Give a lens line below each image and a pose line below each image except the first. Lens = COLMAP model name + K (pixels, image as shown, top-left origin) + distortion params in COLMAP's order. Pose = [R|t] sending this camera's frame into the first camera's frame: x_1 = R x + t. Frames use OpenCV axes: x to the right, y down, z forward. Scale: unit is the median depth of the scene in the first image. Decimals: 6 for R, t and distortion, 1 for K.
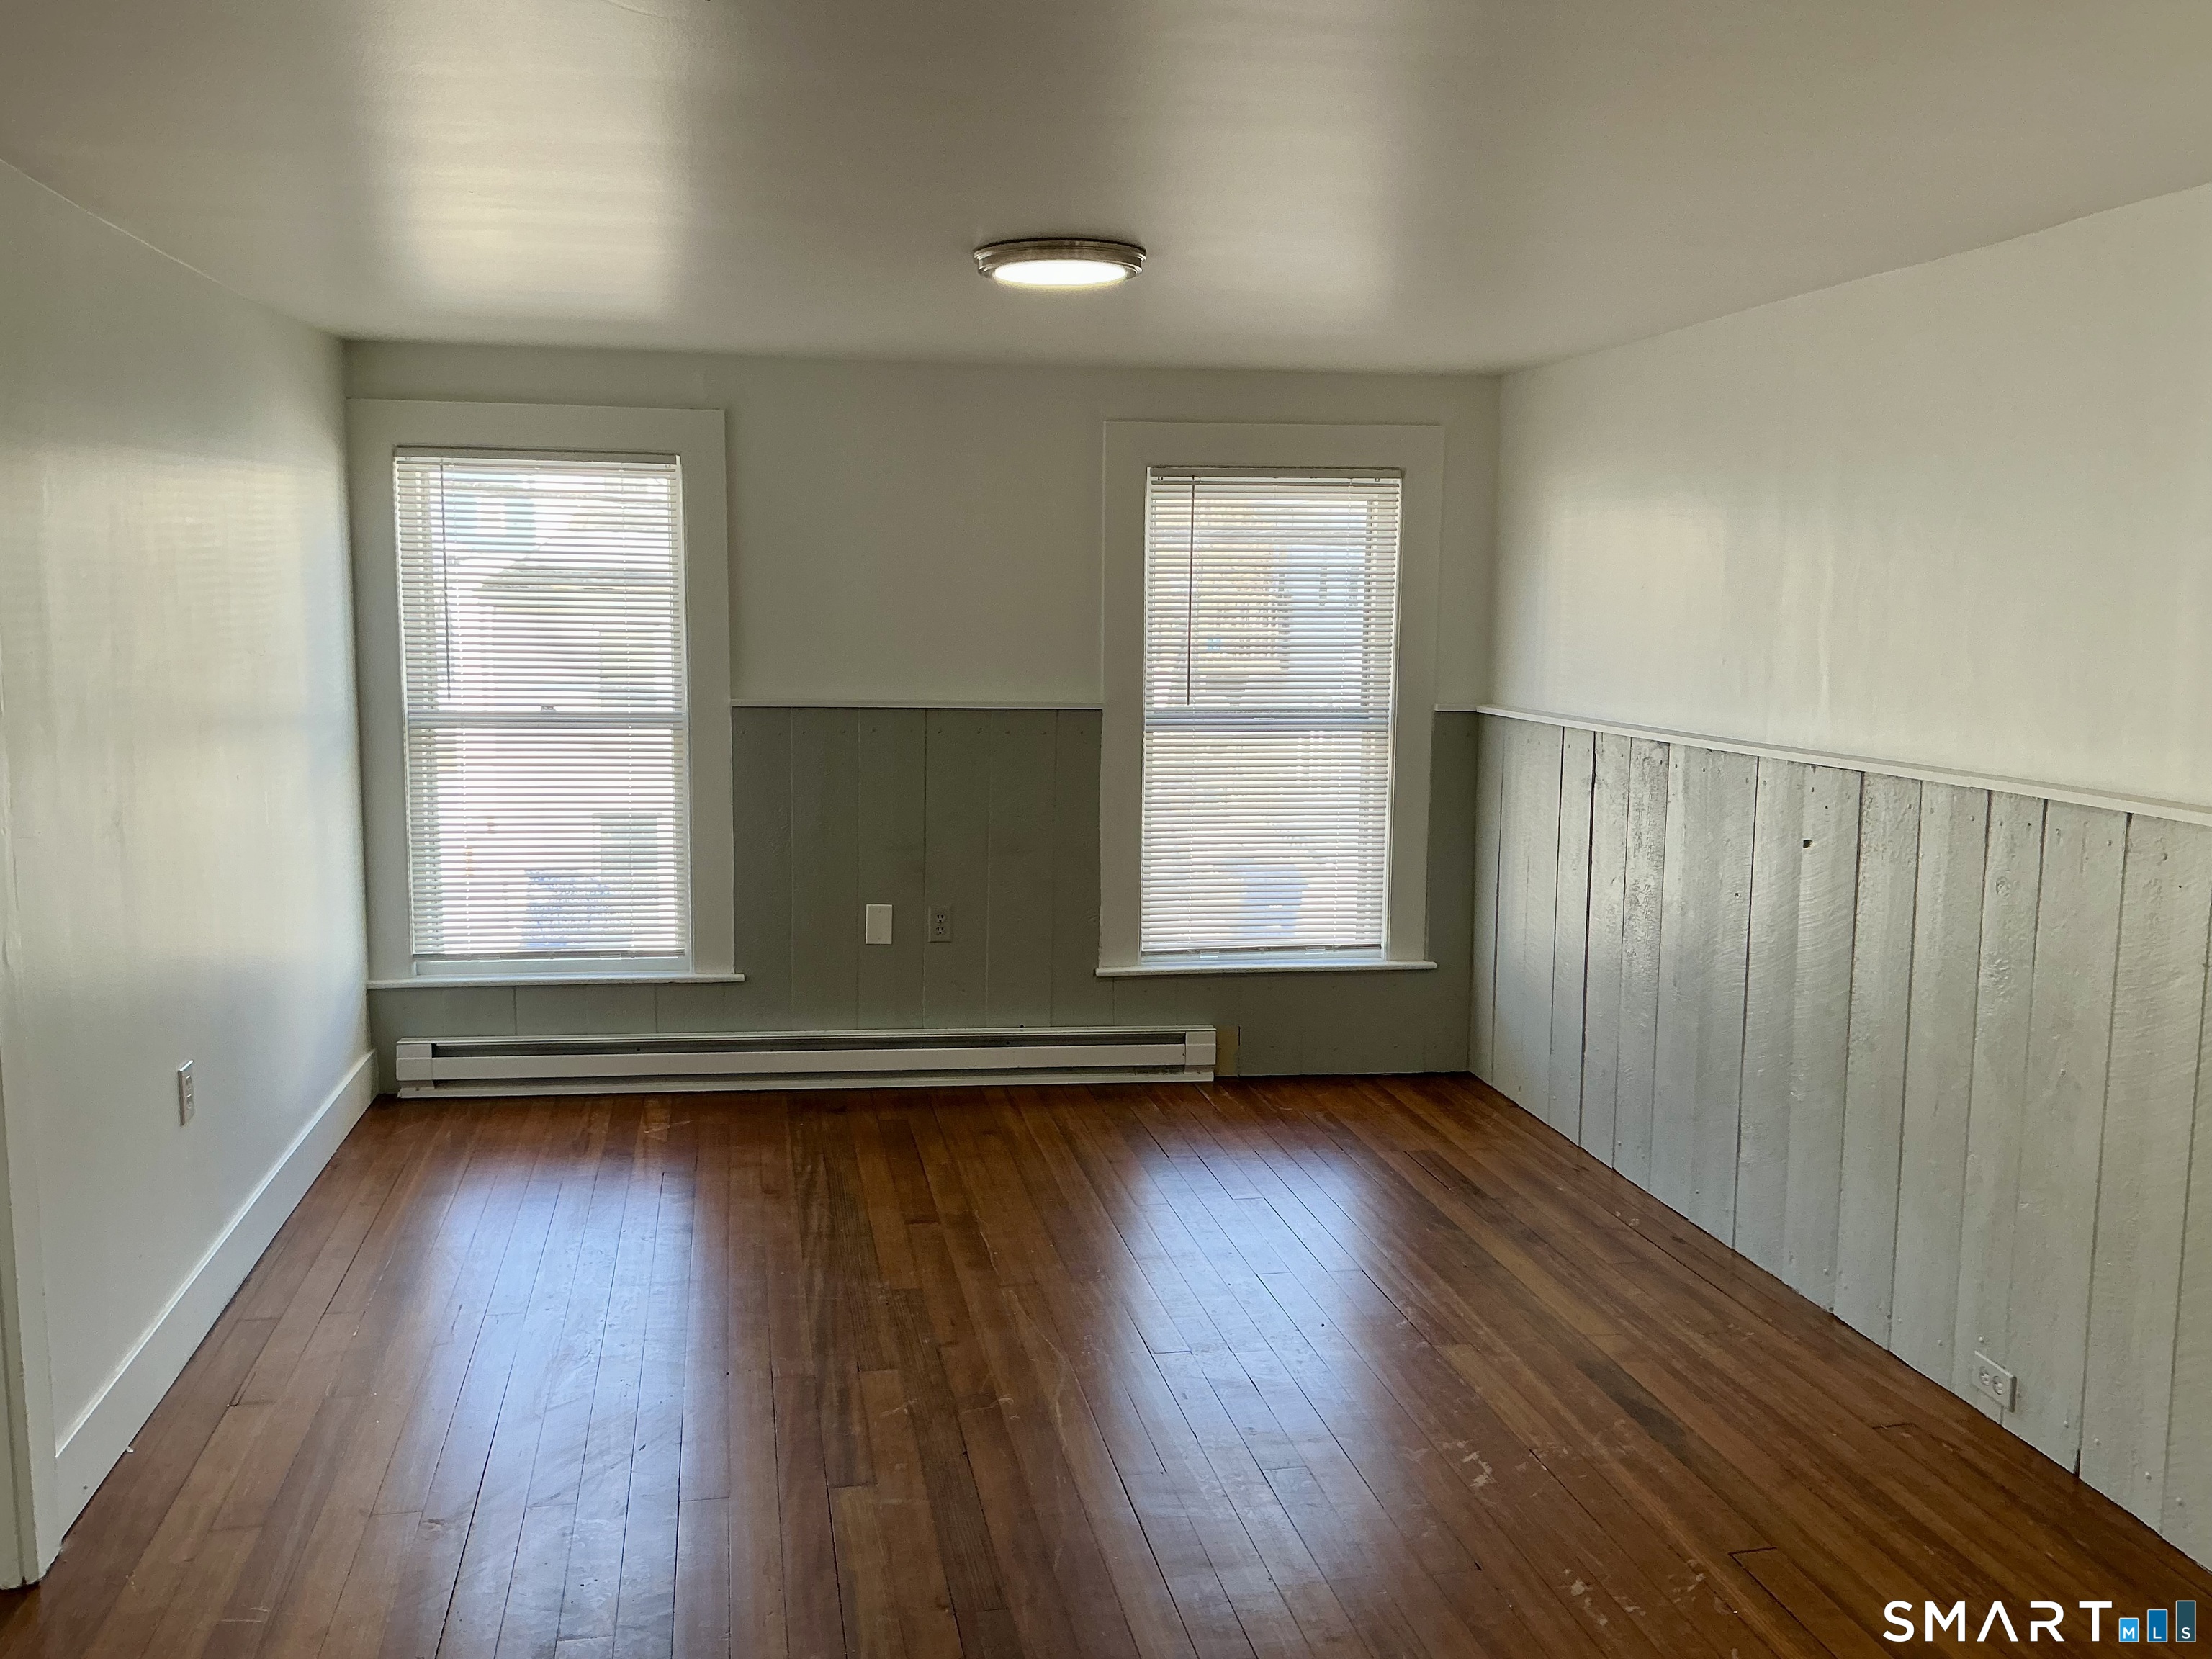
lens RADIAL K [[1823.6, 0, 1106.0], [0, 1823.6, 829.5], [0, 0, 1]] dist [0.120486, -0.225207]
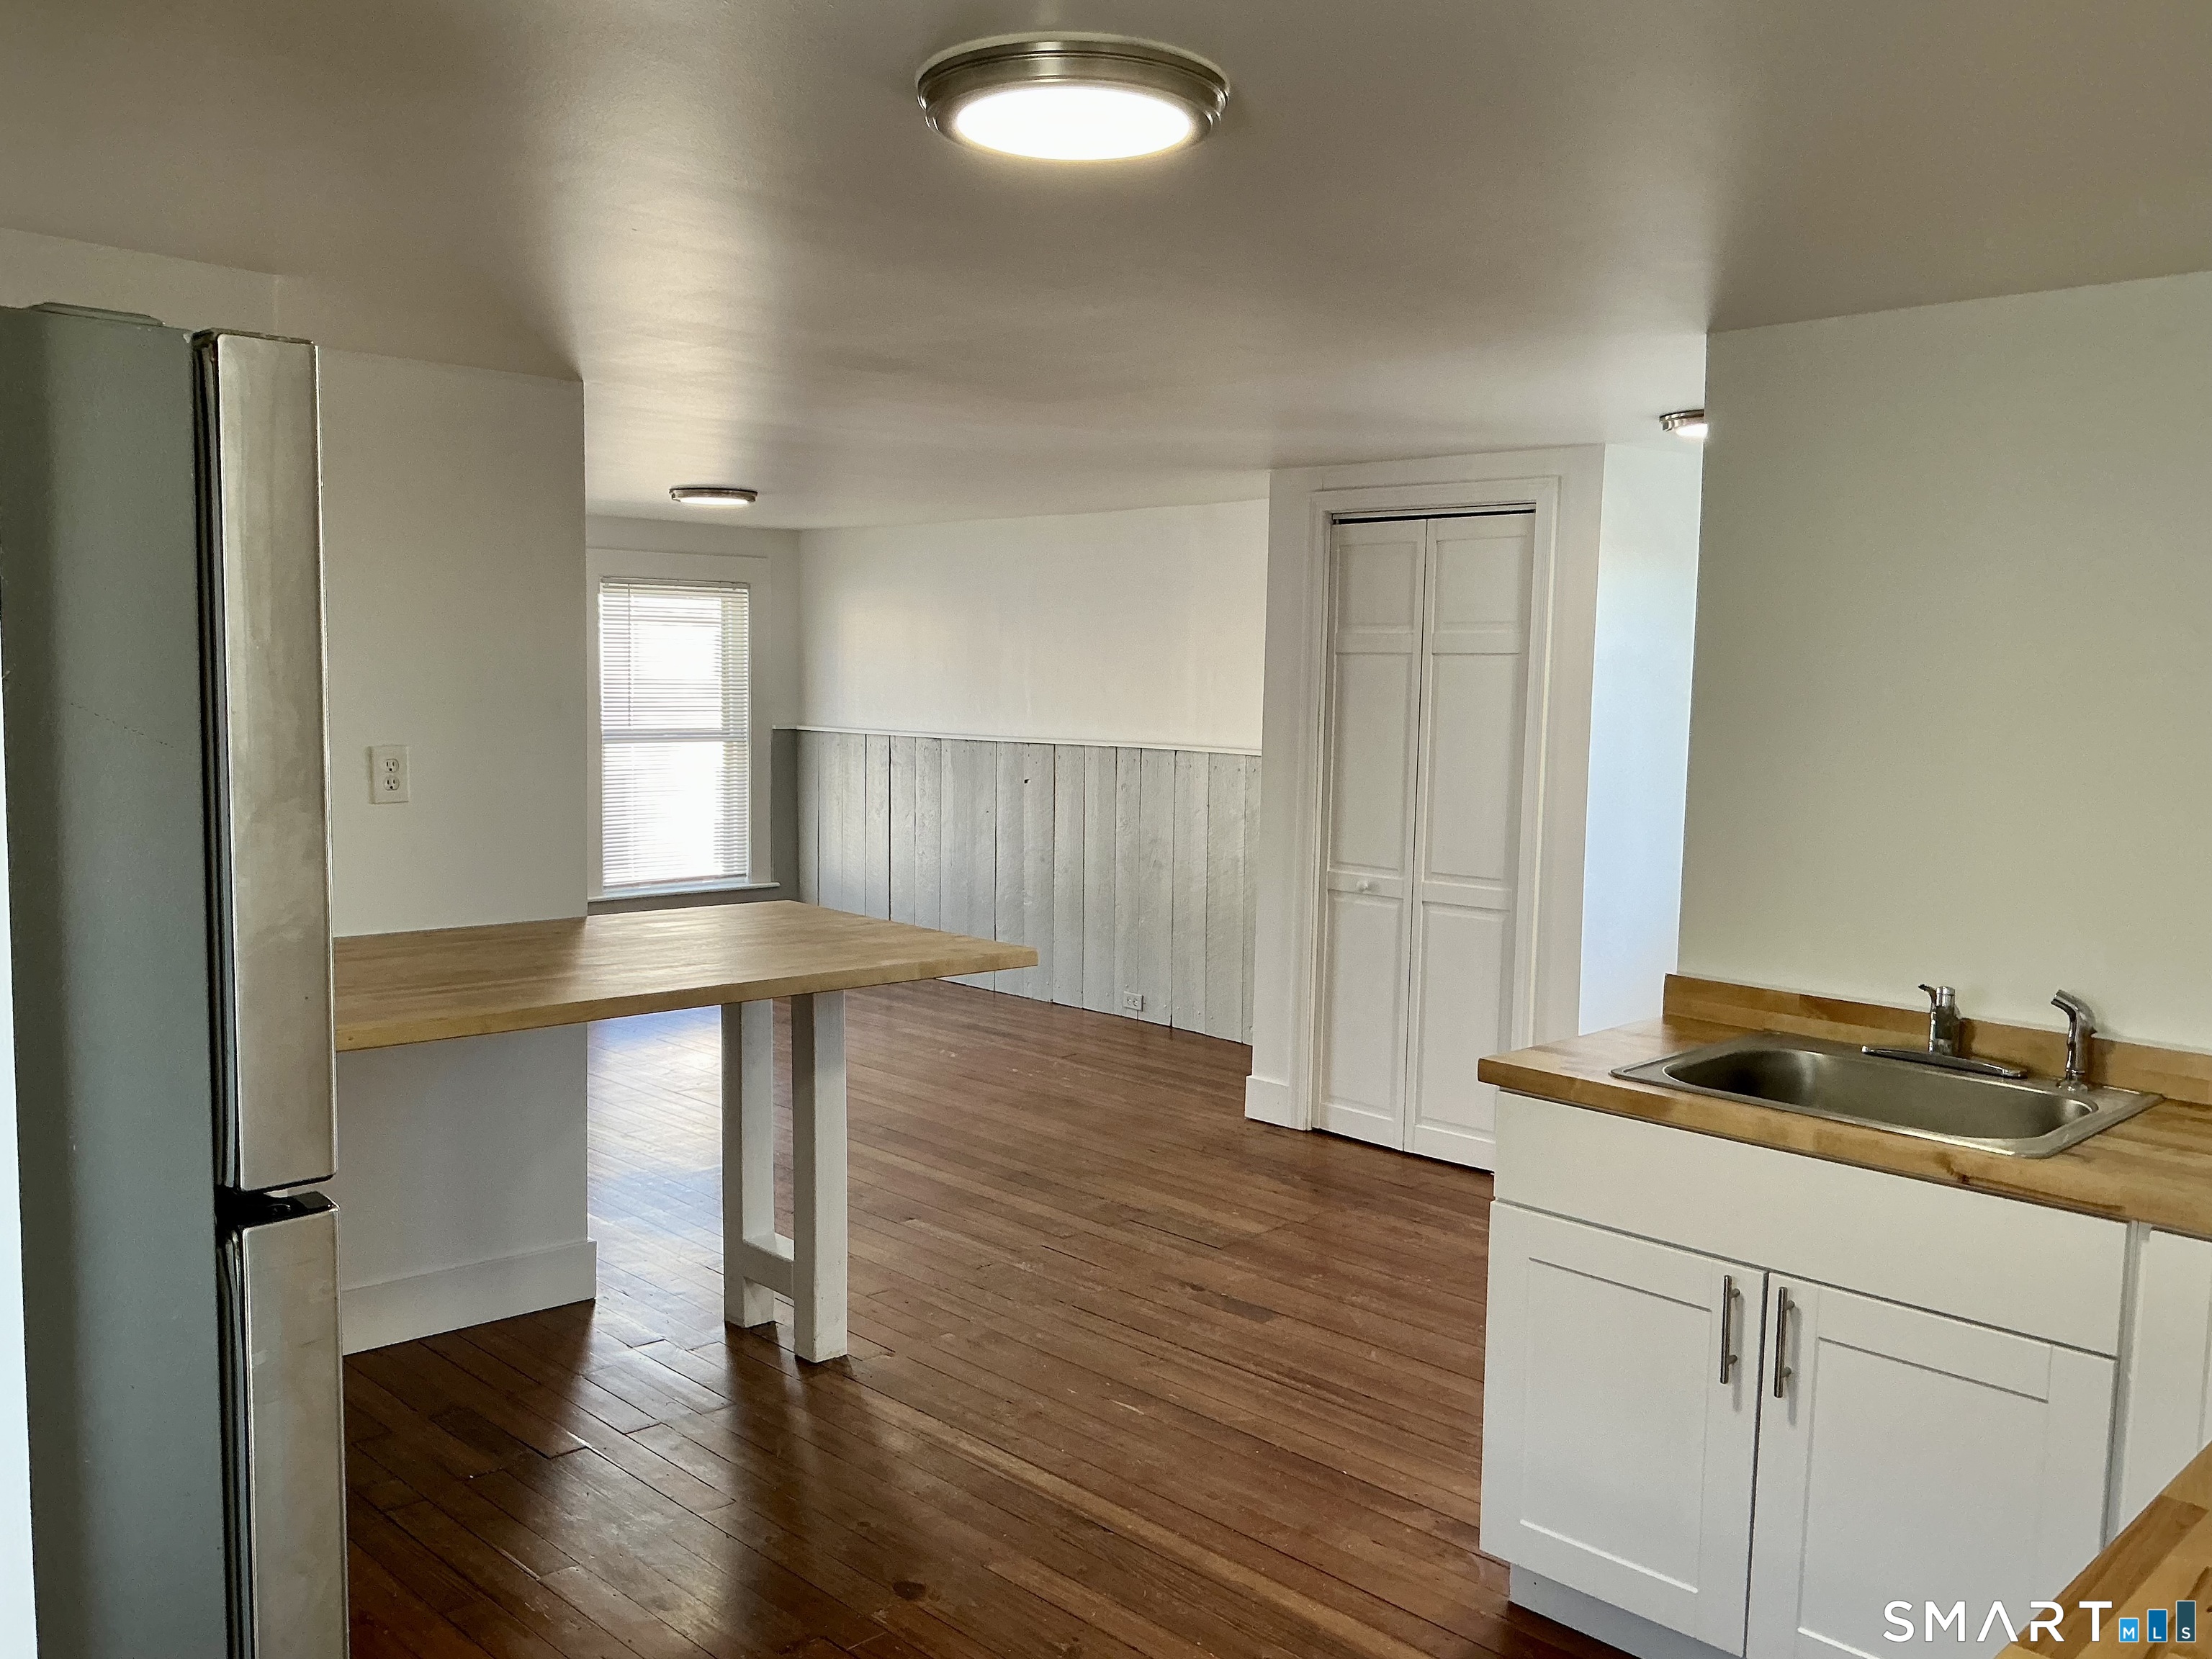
lens RADIAL K [[1823.6, 0, 1106.0], [0, 1823.6, 829.5], [0, 0, 1]] dist [0.120486, -0.225207]
pose [[0.841350, -0.047710, 0.538380, -0.501795], [0.064616, 0.997831, -0.012552, 0.071753], [-0.536614, 0.045349, 0.842608, -0.597820]]
